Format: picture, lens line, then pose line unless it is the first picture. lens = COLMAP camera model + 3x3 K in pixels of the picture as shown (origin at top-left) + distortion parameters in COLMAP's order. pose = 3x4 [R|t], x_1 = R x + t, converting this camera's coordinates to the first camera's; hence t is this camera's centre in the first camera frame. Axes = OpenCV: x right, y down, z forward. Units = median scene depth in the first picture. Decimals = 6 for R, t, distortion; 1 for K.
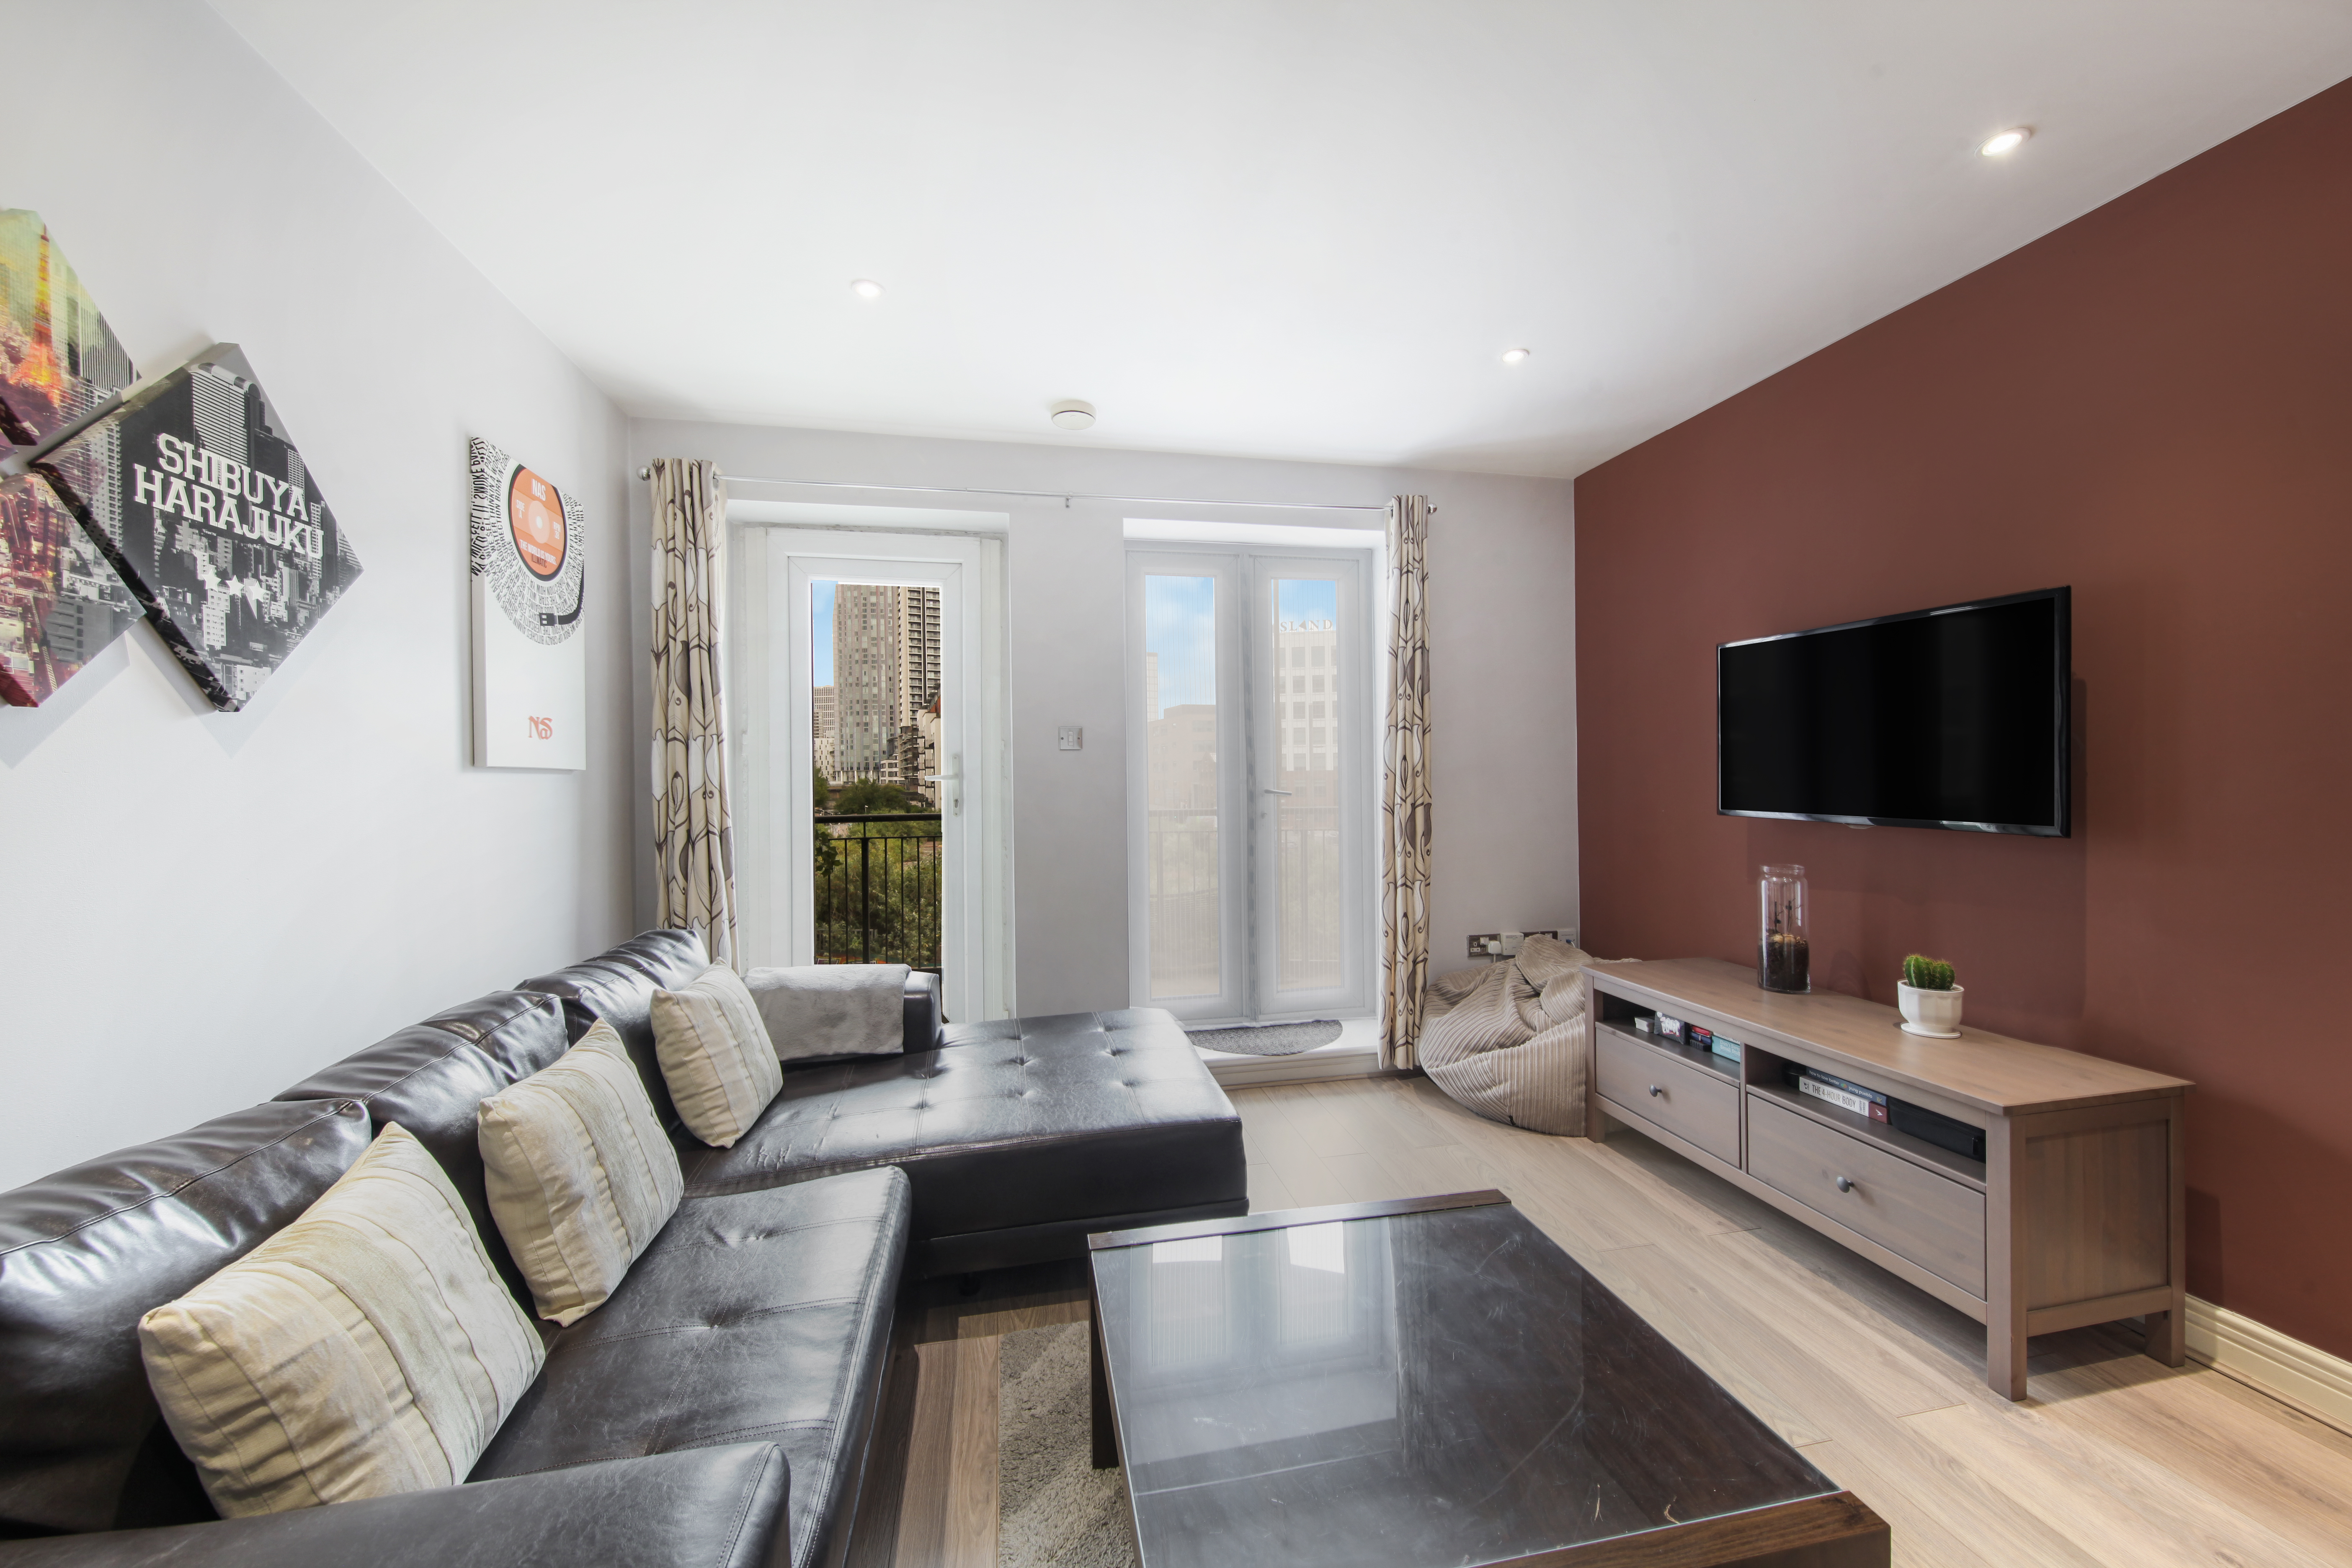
lens RADIAL K [[888.0, 0, 1177.4], [0, 888.0, 778.1], [0, 0, 1]] dist [0.000889, -0.003476]
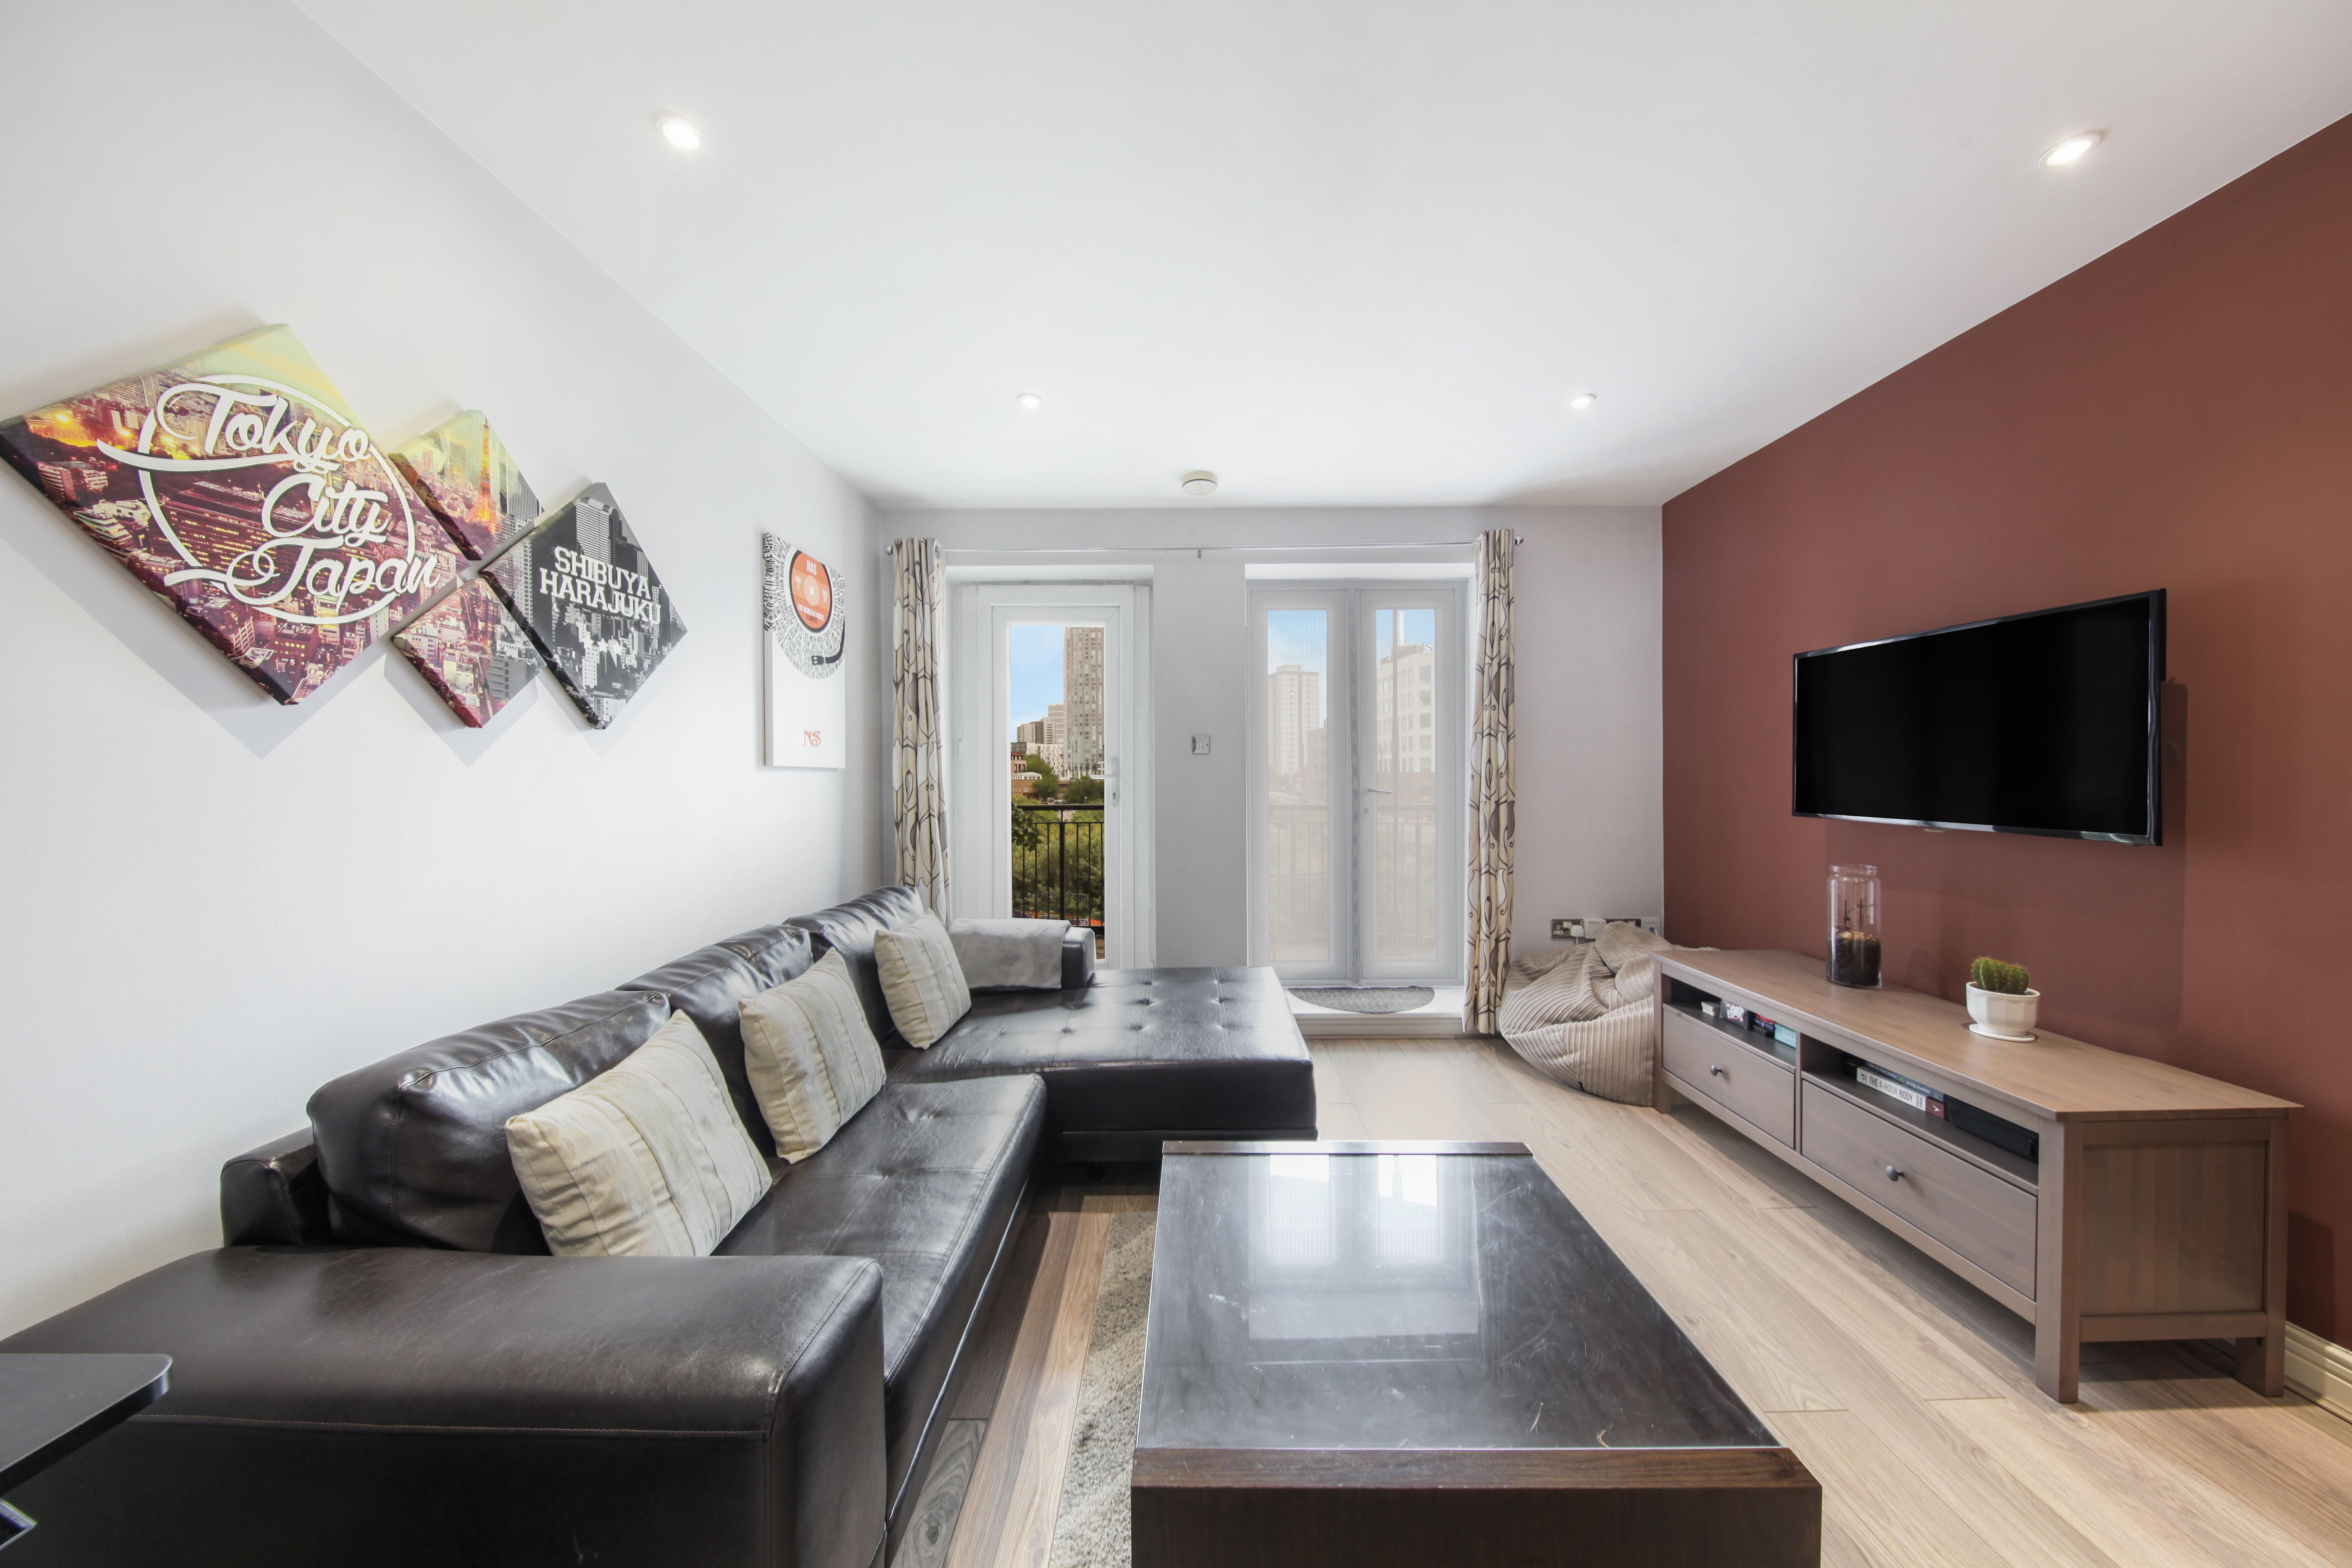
lens RADIAL K [[733.6, 0, 1182.7], [0, 733.6, 779.1], [0, 0, 1]] dist [-0.003353, -0.002479]
pose [[0.978405, 0.008288, -0.206533, 0.125972], [-0.007349, 0.999959, 0.005316, -0.003957], [0.206569, -0.003684, 0.978425, -0.006918]]
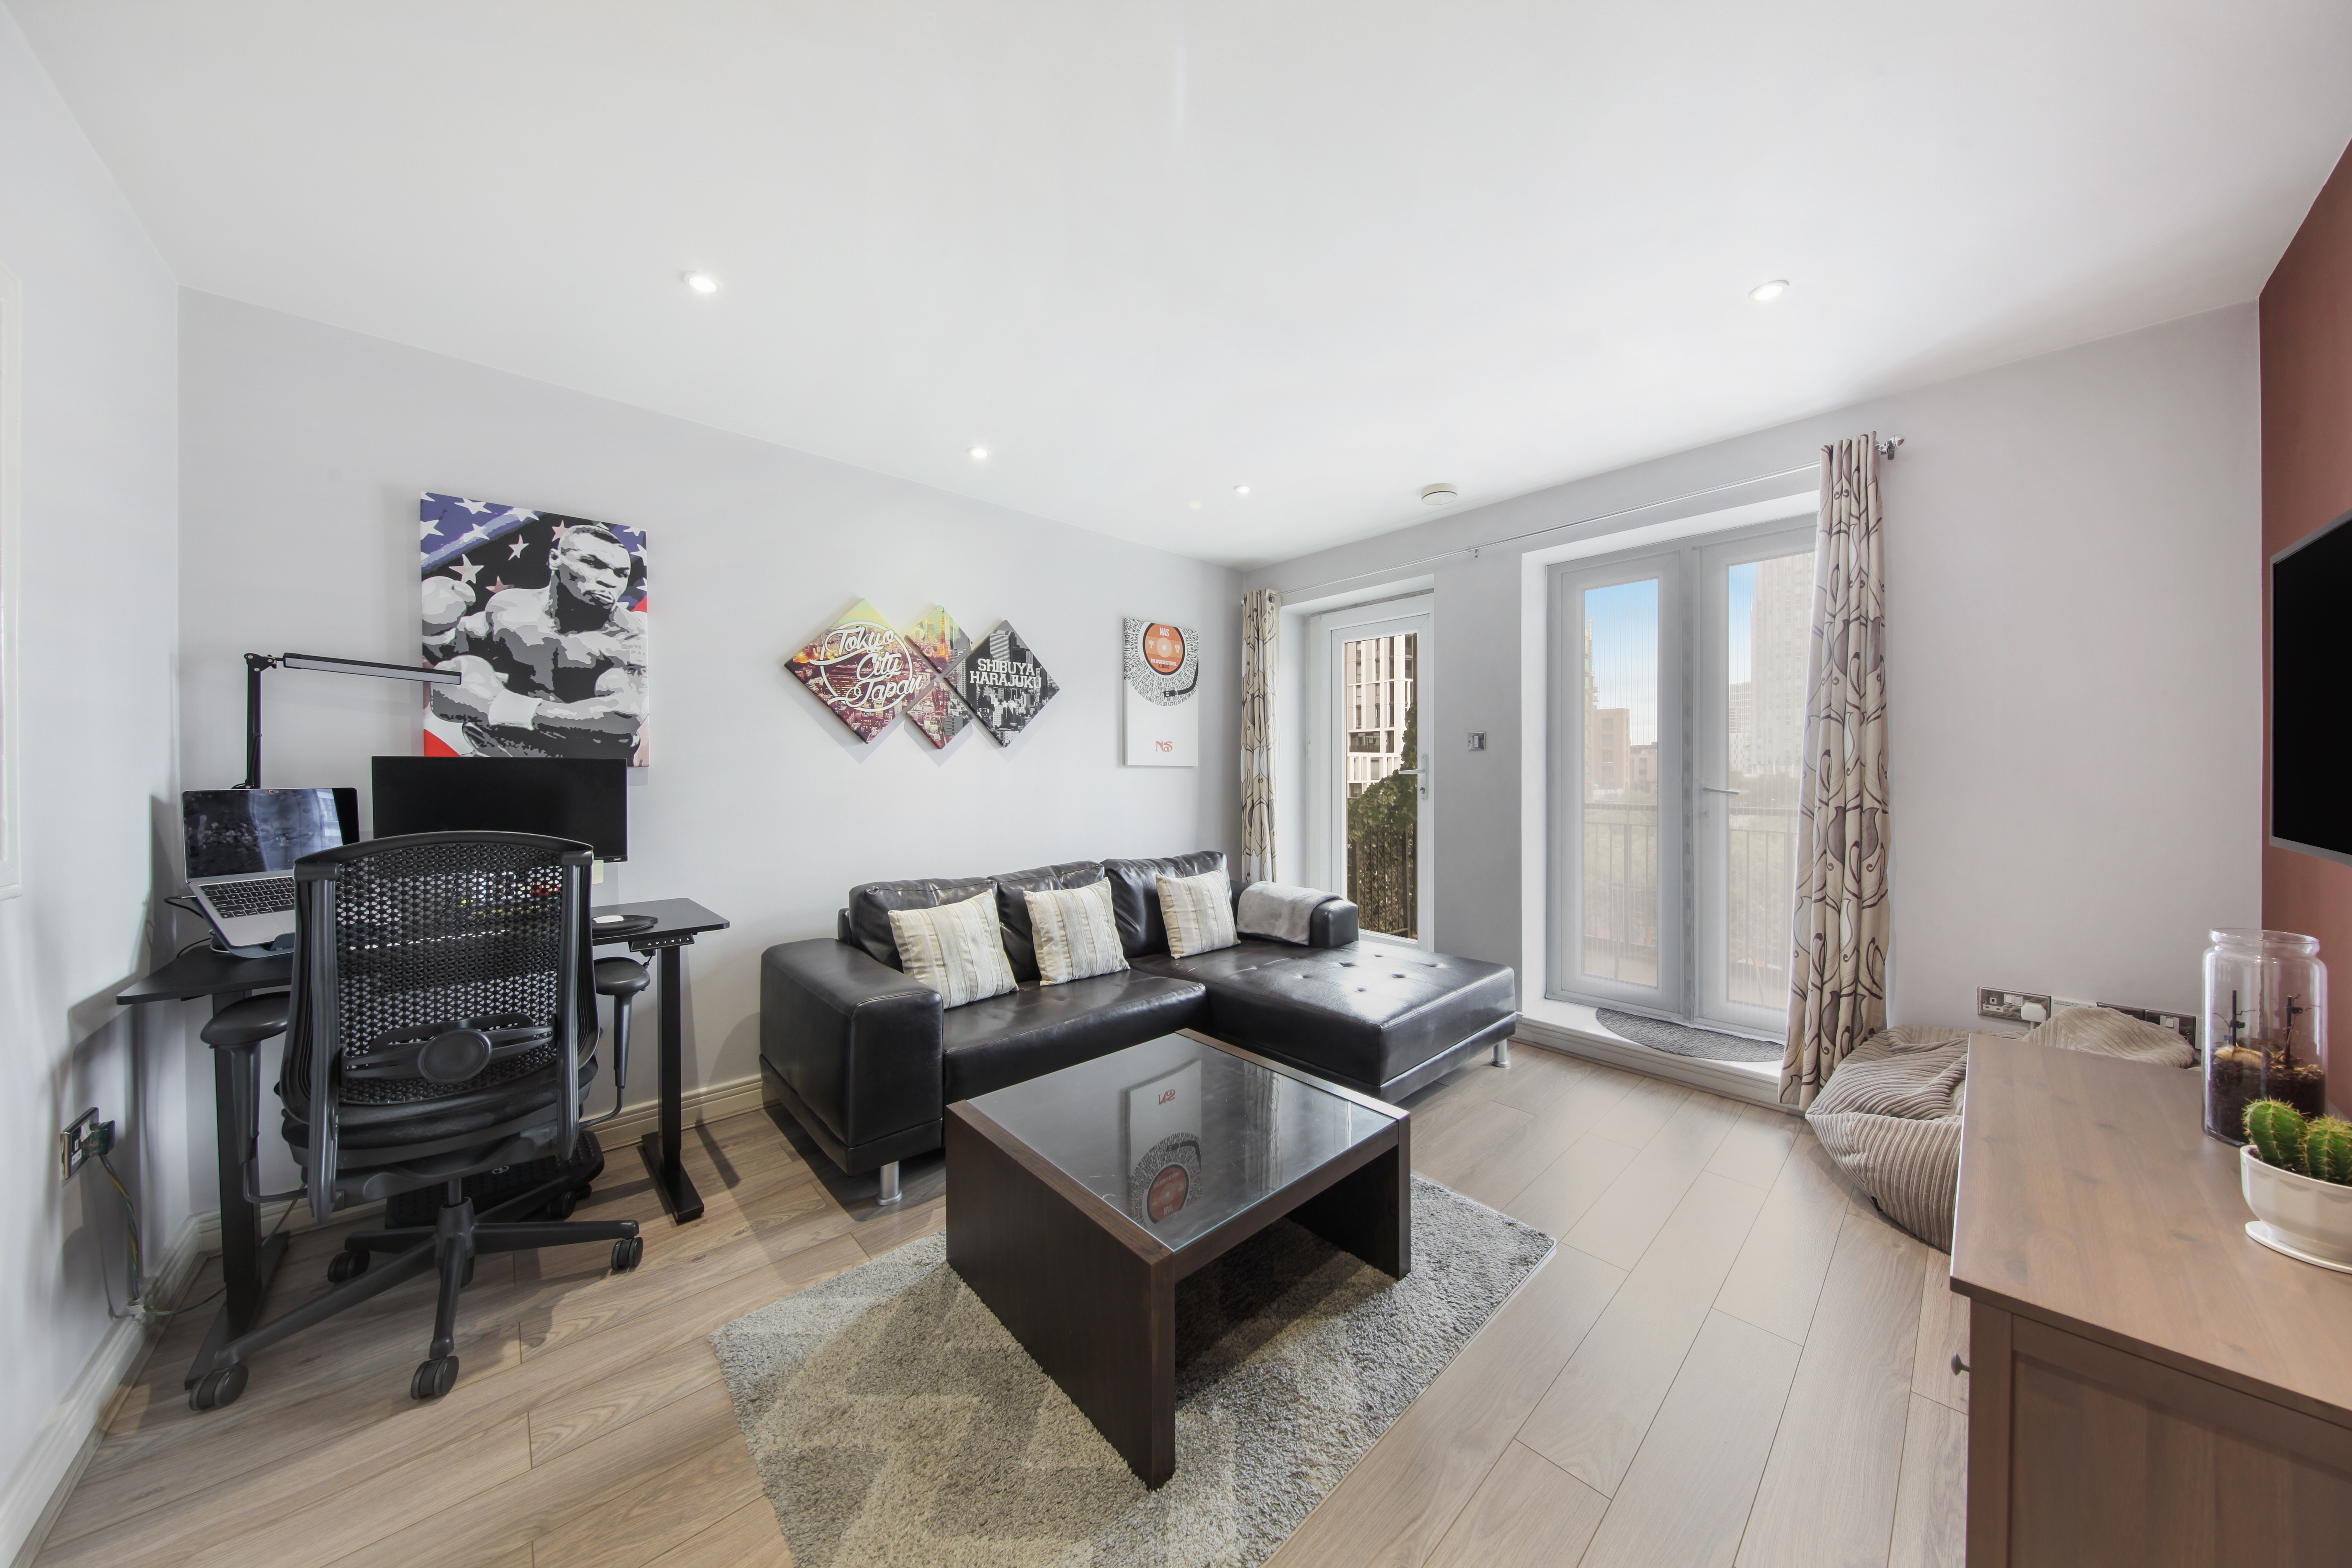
lens RADIAL K [[729.3, 0, 1188.9], [0, 729.3, 775.9], [0, 0, 1]] dist [0.008876, -0.000031]
pose [[0.521545, 0.011765, -0.853143, 1.079013], [-0.005789, 0.999931, 0.010250, -0.007833], [0.853204, -0.000407, 0.521577, 0.221080]]
